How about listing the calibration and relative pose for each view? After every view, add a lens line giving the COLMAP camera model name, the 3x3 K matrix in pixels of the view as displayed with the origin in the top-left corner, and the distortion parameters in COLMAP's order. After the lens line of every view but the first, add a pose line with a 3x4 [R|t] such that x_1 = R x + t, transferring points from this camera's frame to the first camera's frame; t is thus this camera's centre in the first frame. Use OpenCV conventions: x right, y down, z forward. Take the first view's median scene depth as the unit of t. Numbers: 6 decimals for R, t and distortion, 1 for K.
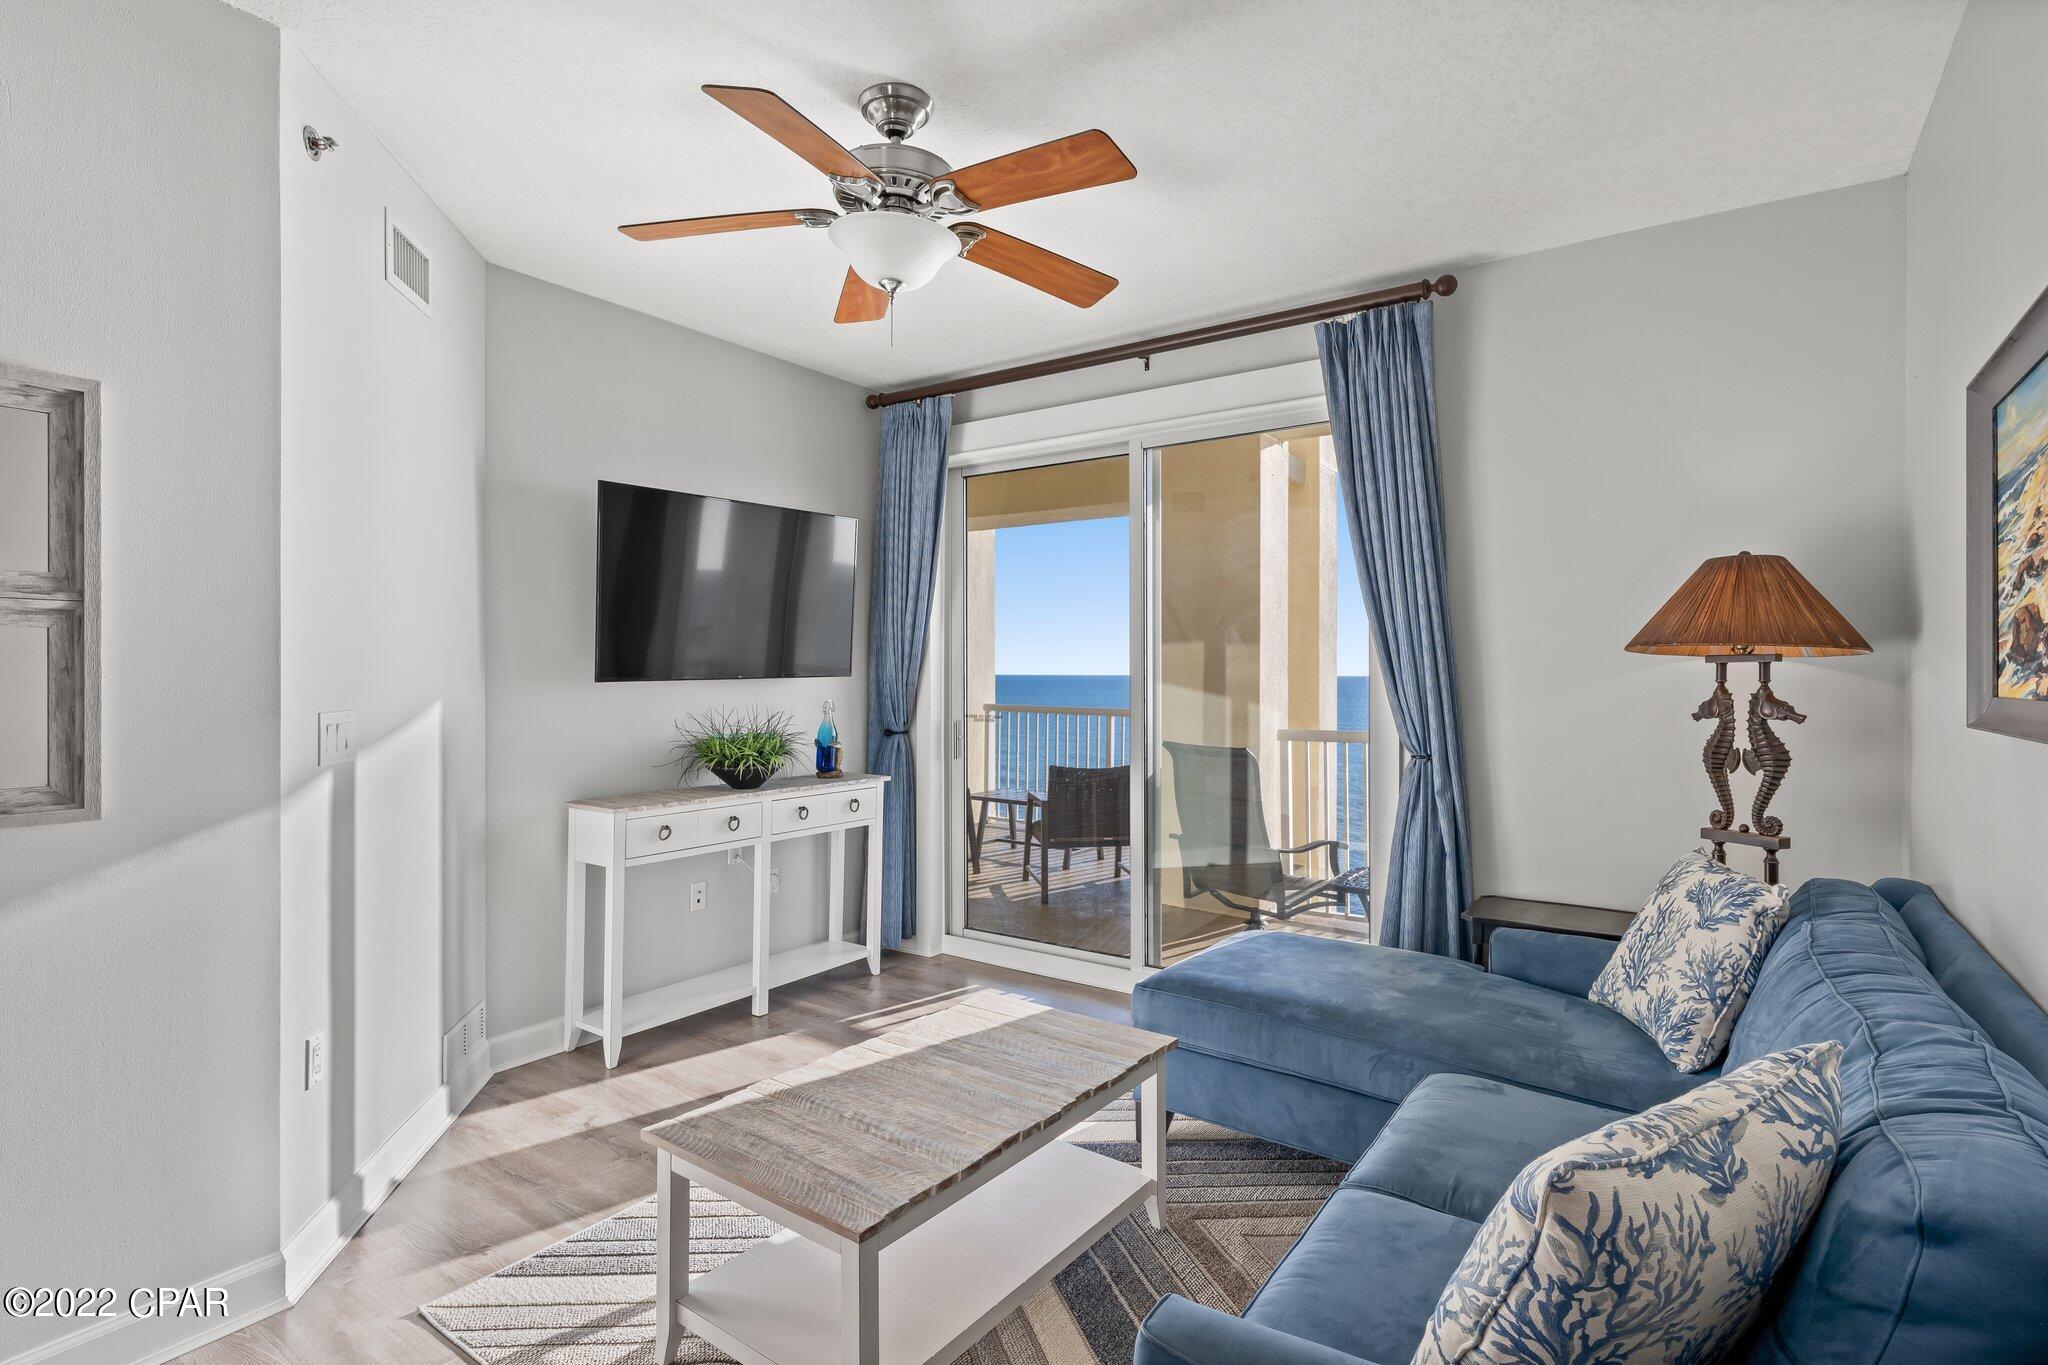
lens RADIAL K [[1010.4, 0, 1030.9], [0, 1010.4, 671.8], [0, 0, 1]] dist [0.012831, -0.000453]
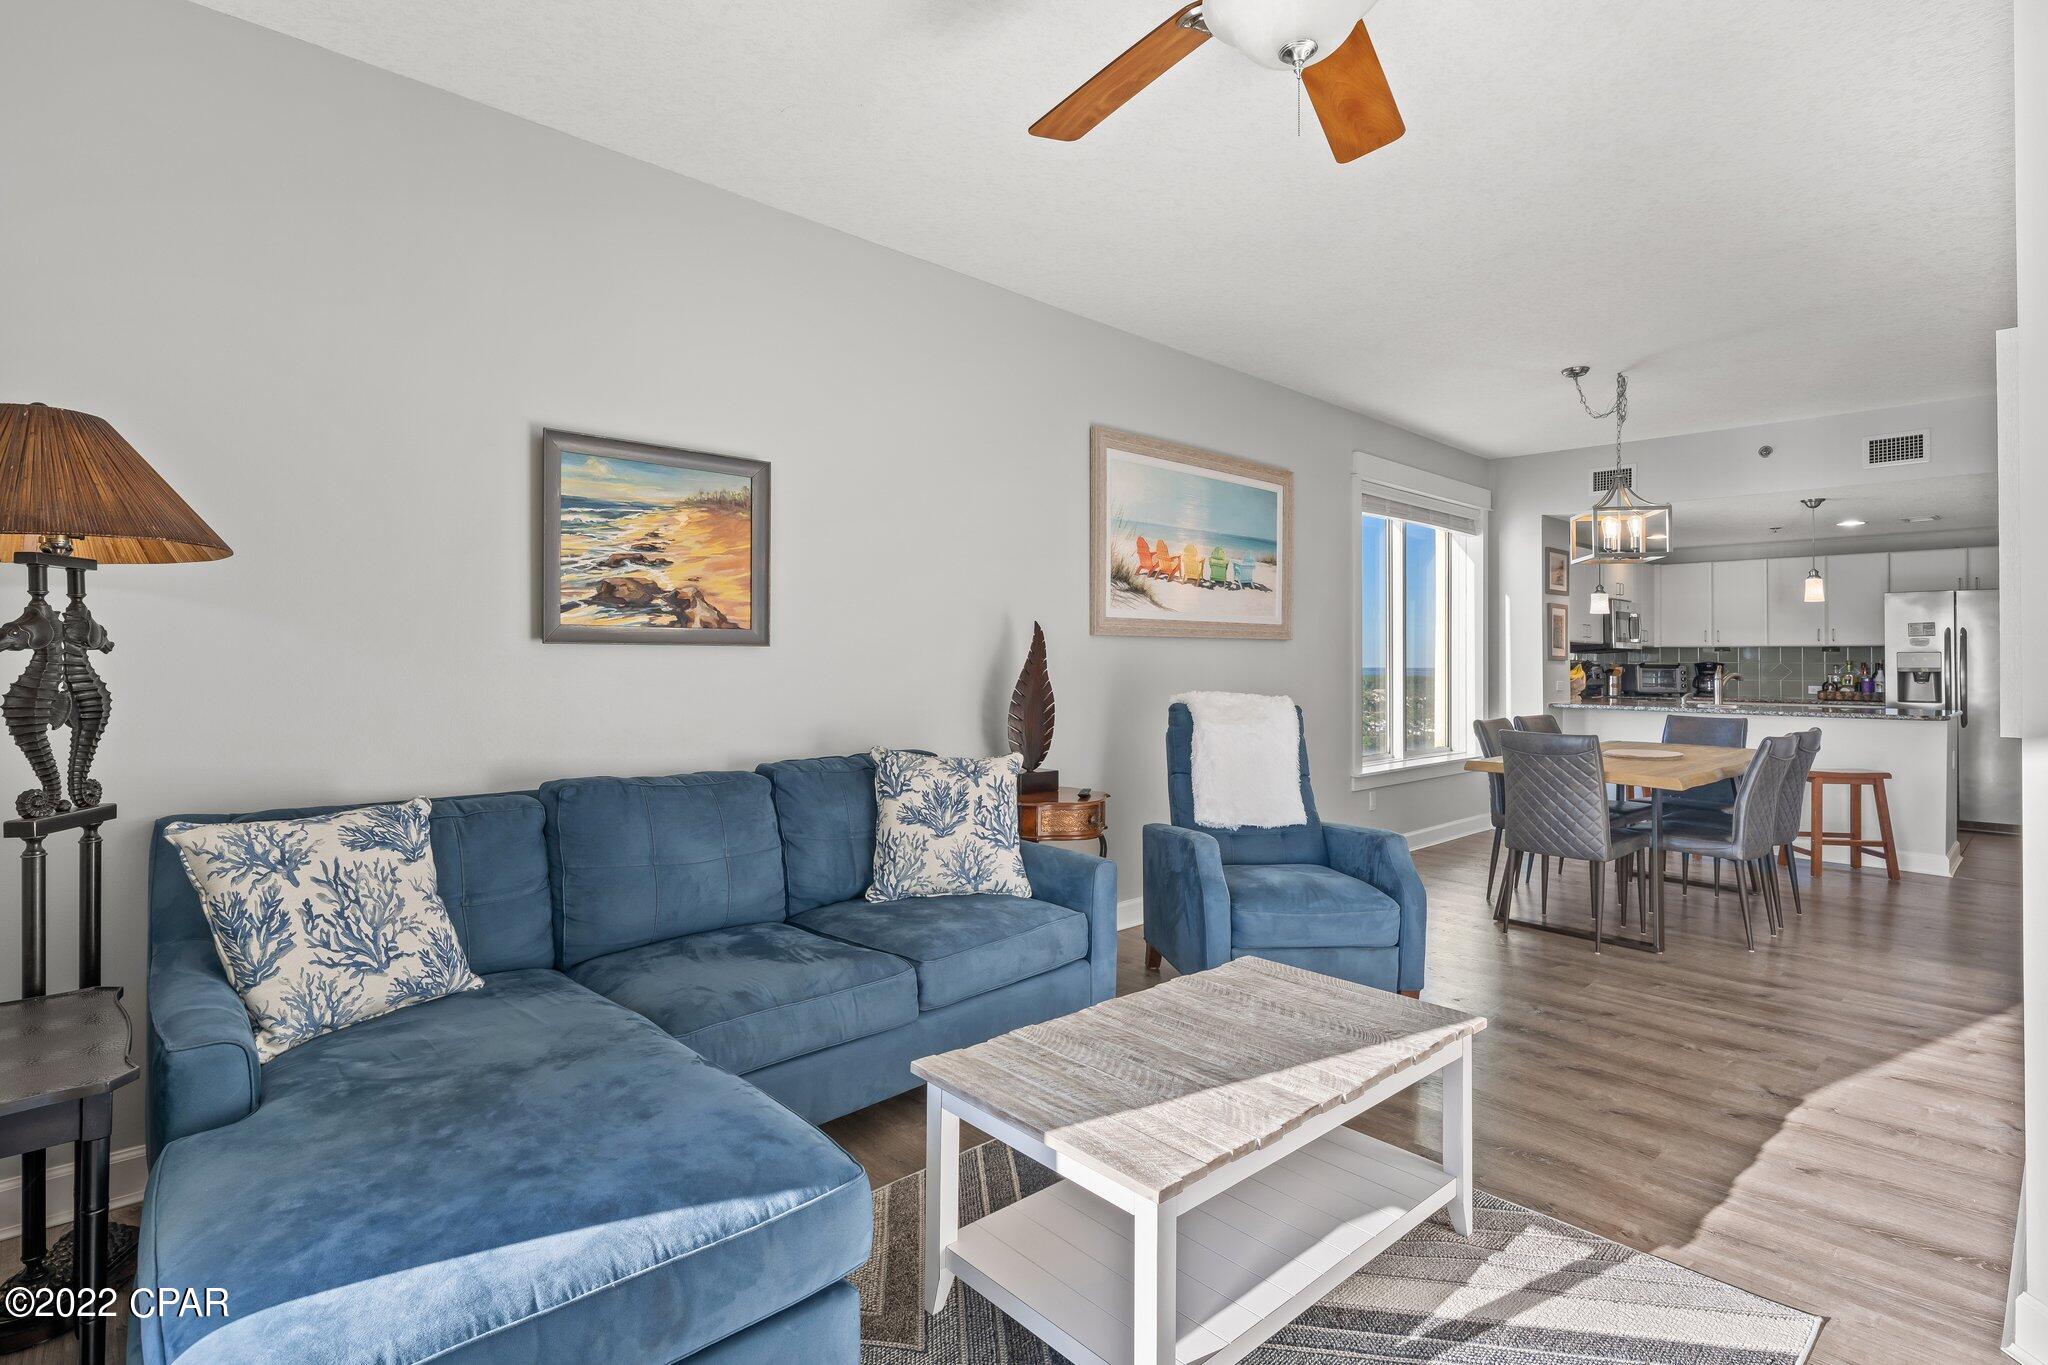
lens RADIAL K [[990.4, 0, 1026.1], [0, 990.4, 673.0], [0, 0, 1]] dist [-0.000243, -0.000076]
pose [[-0.977202, -0.005522, 0.212240, -0.086615], [-0.003868, 0.999959, 0.008205, 0.053290], [-0.212276, 0.007196, -0.977183, 1.492022]]
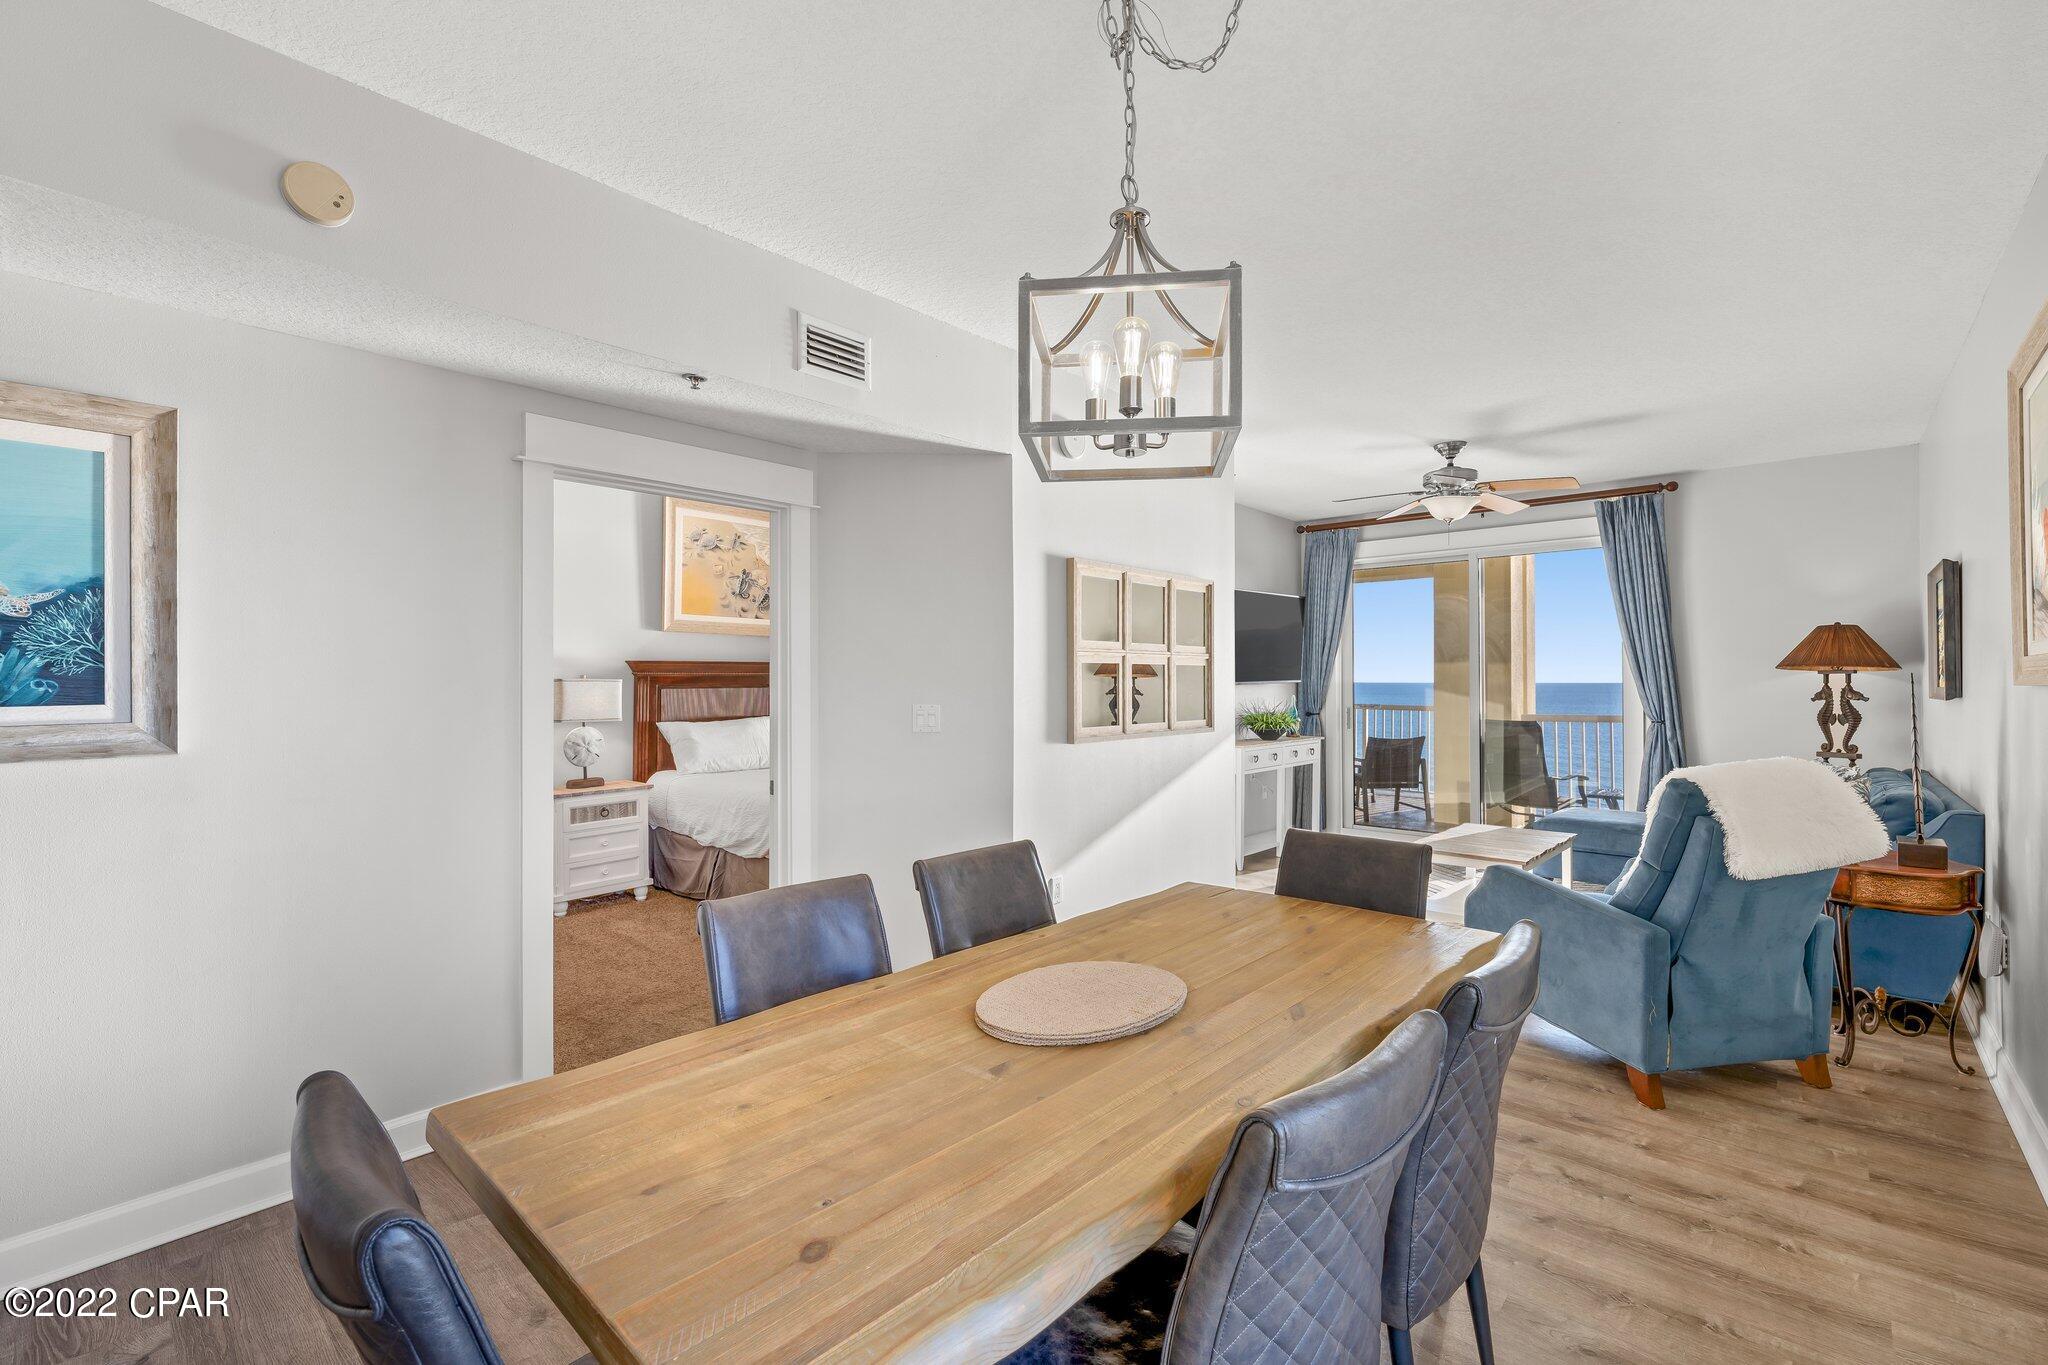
lens RADIAL K [[873.6, 0, 1037.0], [0, 873.6, 673.0], [0, 0, 1]] dist [-0.002191, 0.000172]
pose [[0.992160, -0.004471, -0.124891, -0.735552], [0.003553, 0.999965, -0.007573, -0.002816], [0.124920, 0.007069, 0.992142, -1.023275]]
